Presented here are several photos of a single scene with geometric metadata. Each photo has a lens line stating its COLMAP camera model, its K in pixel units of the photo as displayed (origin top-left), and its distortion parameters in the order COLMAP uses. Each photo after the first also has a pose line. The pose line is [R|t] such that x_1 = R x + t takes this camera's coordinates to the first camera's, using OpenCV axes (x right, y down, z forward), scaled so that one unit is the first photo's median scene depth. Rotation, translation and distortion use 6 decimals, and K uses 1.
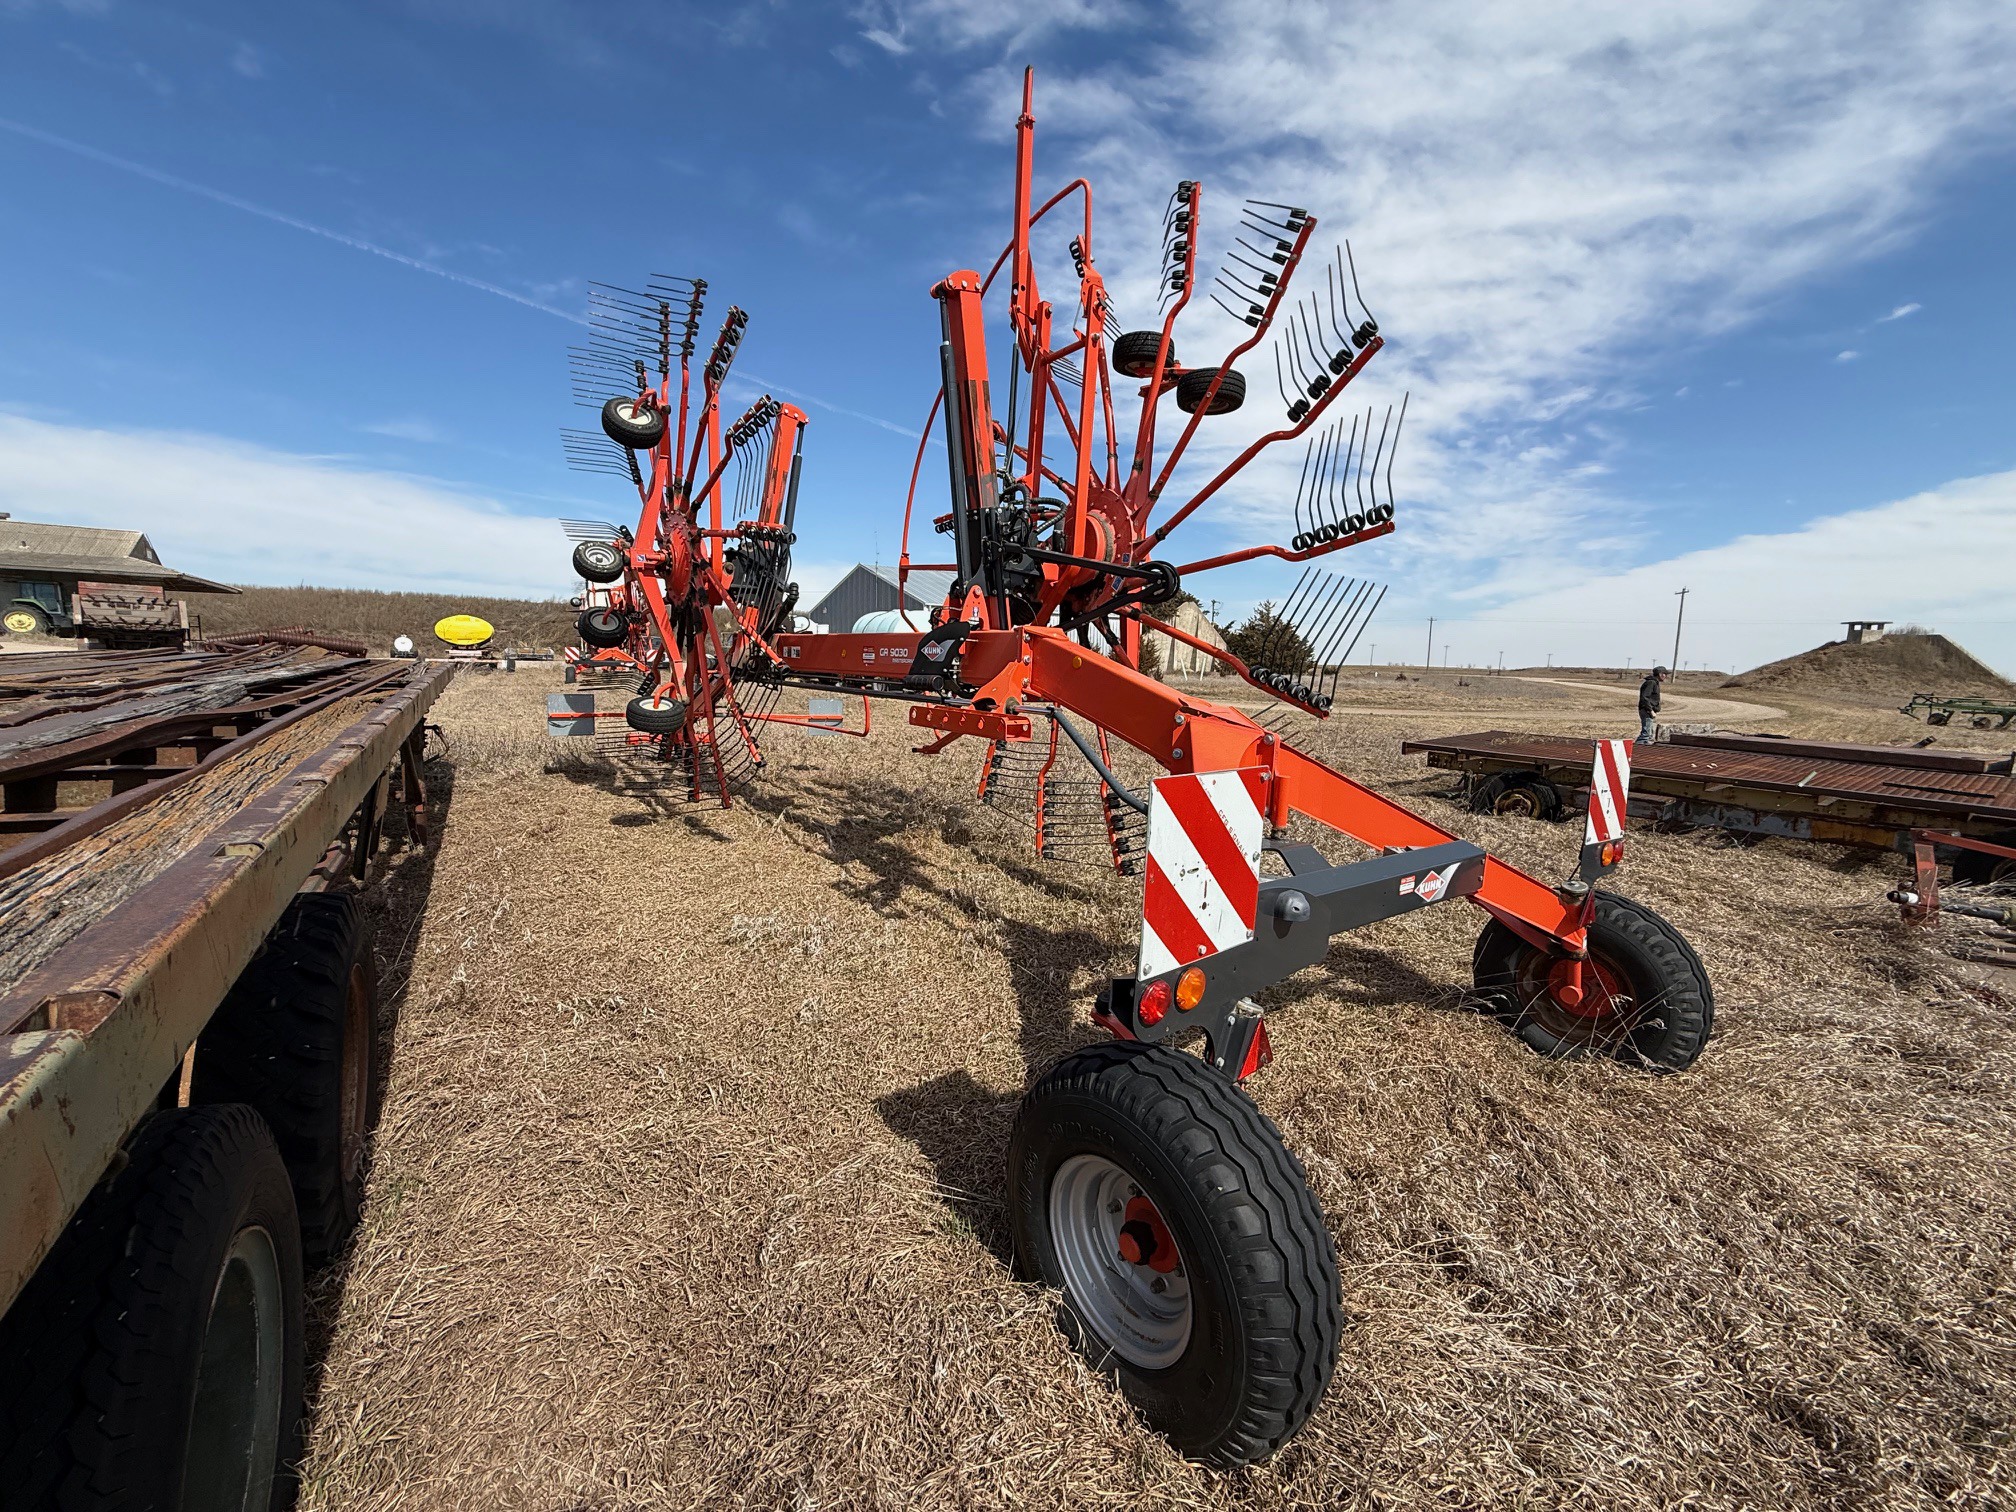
lens RADIAL K [[815.7, 0, 1008.7], [0, 815.7, 755.1], [0, 0, 1]] dist [0.003543, -0.000258]
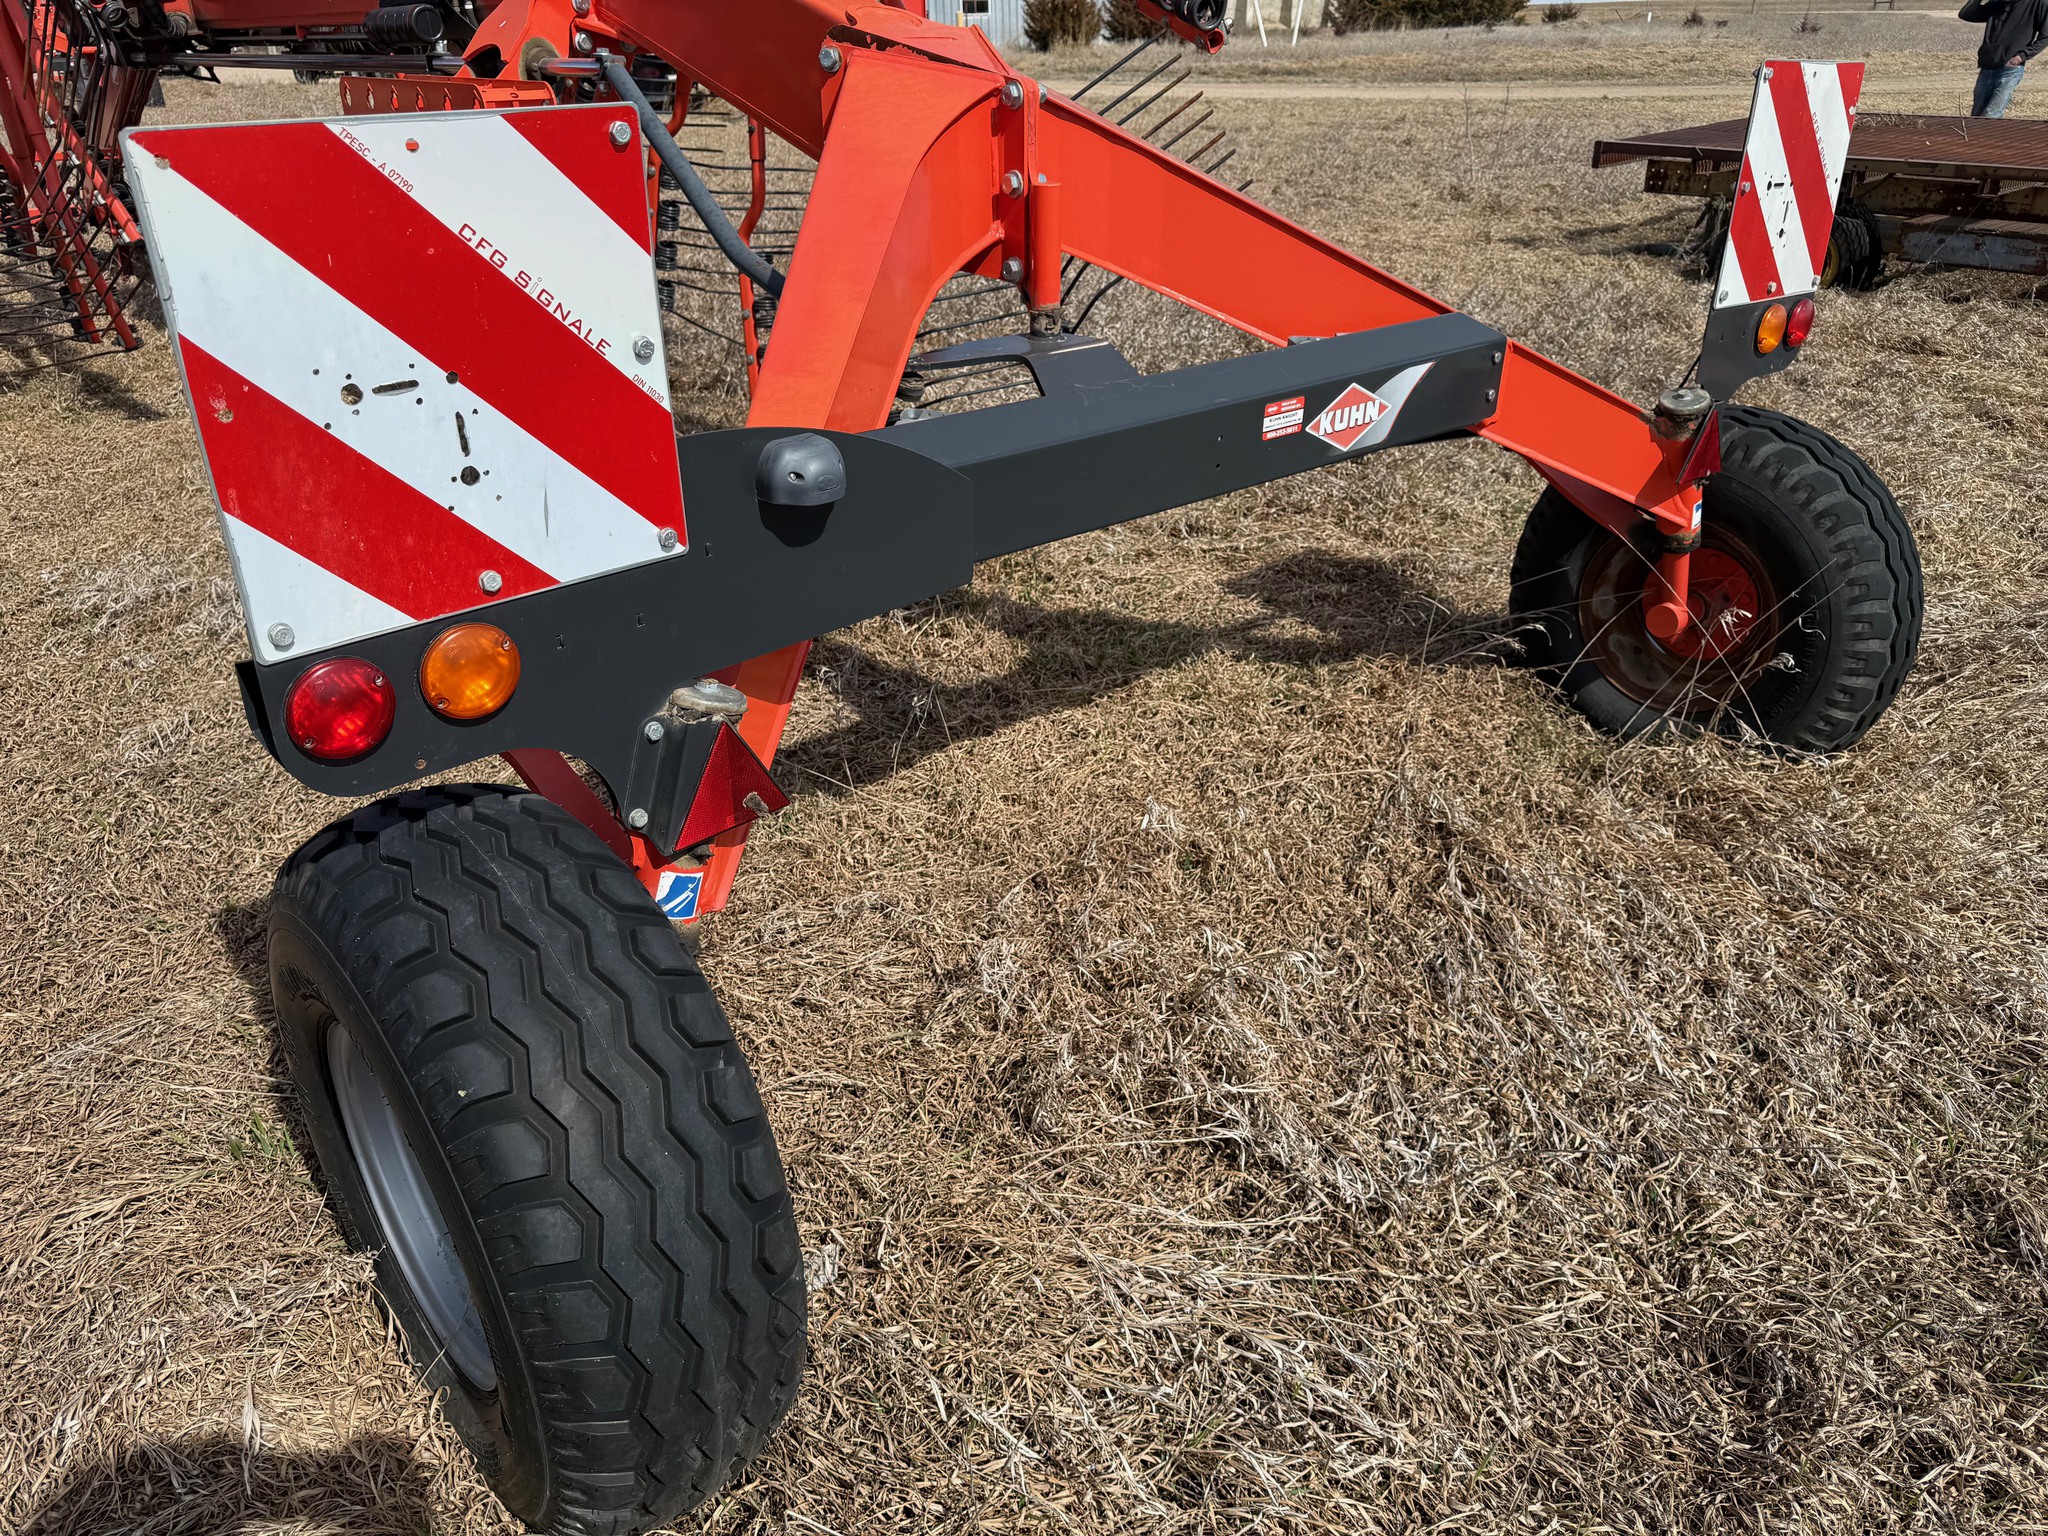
lens RADIAL K [[1479.8, 0, 1022.2], [0, 1479.8, 767.9], [0, 0, 1]] dist [0.019054, -0.018282]
pose [[0.997401, -0.065135, 0.030797, 0.262582], [0.050656, 0.937920, 0.343133, 0.043571], [-0.051235, -0.340682, 0.938782, 0.126295]]
